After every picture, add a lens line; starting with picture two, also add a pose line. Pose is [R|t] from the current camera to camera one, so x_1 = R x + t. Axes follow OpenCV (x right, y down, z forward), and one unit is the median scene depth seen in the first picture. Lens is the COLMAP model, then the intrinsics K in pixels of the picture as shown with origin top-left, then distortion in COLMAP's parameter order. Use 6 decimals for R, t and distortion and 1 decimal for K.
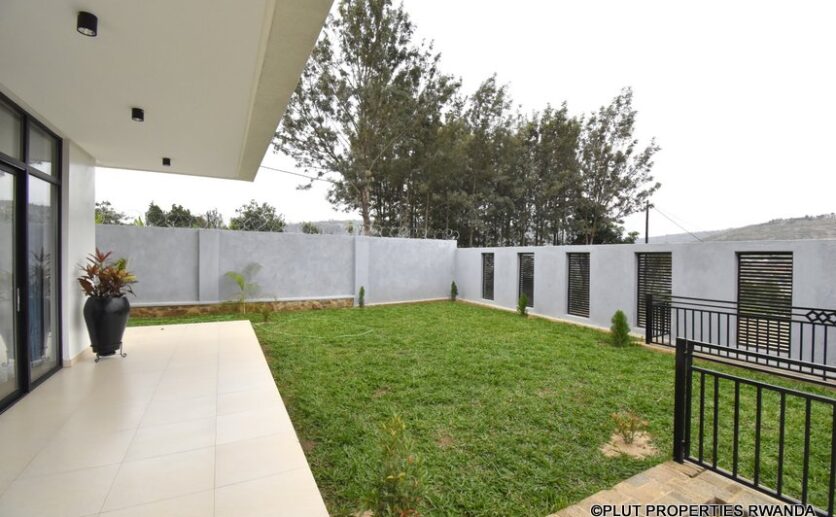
lens RADIAL K [[367.0, 0, 417.7], [0, 367.0, 260.4], [0, 0, 1]] dist [0.019802, -0.025366]
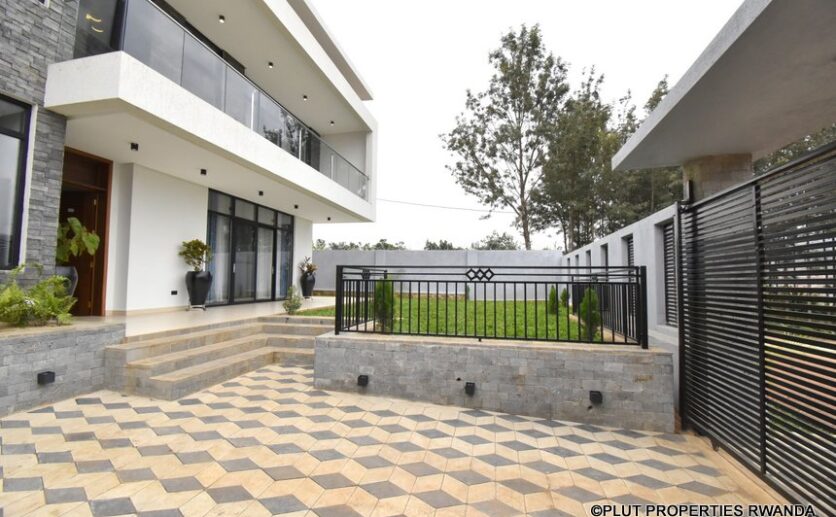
lens RADIAL K [[367.0, 0, 417.7], [0, 367.0, 260.4], [0, 0, 1]] dist [0.019802, -0.025366]
pose [[0.761110, -0.039629, -0.647411, 0.341110], [-0.009472, 0.997346, -0.072185, 0.043416], [0.648553, 0.061073, 0.758715, -0.107433]]
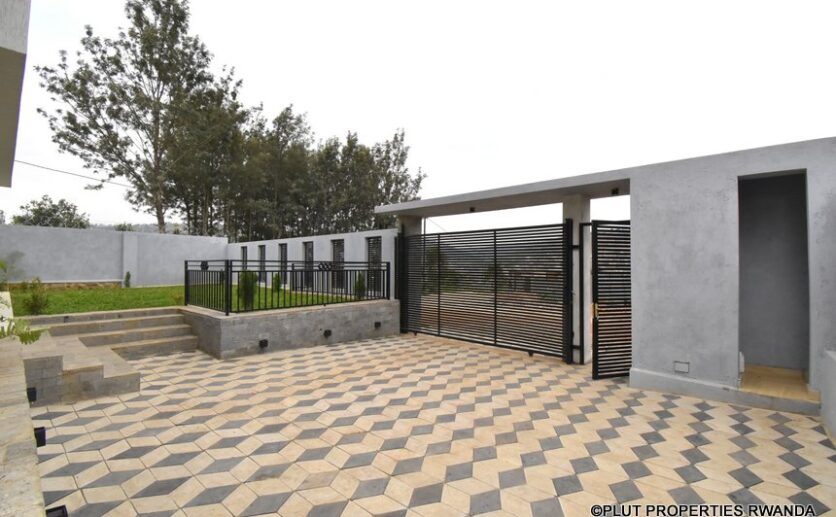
lens RADIAL K [[367.0, 0, 417.7], [0, 367.0, 260.4], [0, 0, 1]] dist [0.019802, -0.025366]
pose [[0.934541, -0.003481, 0.355839, 0.180821], [0.010981, 0.999758, -0.019060, 0.037483], [-0.355686, 0.021720, 0.934353, -0.292529]]
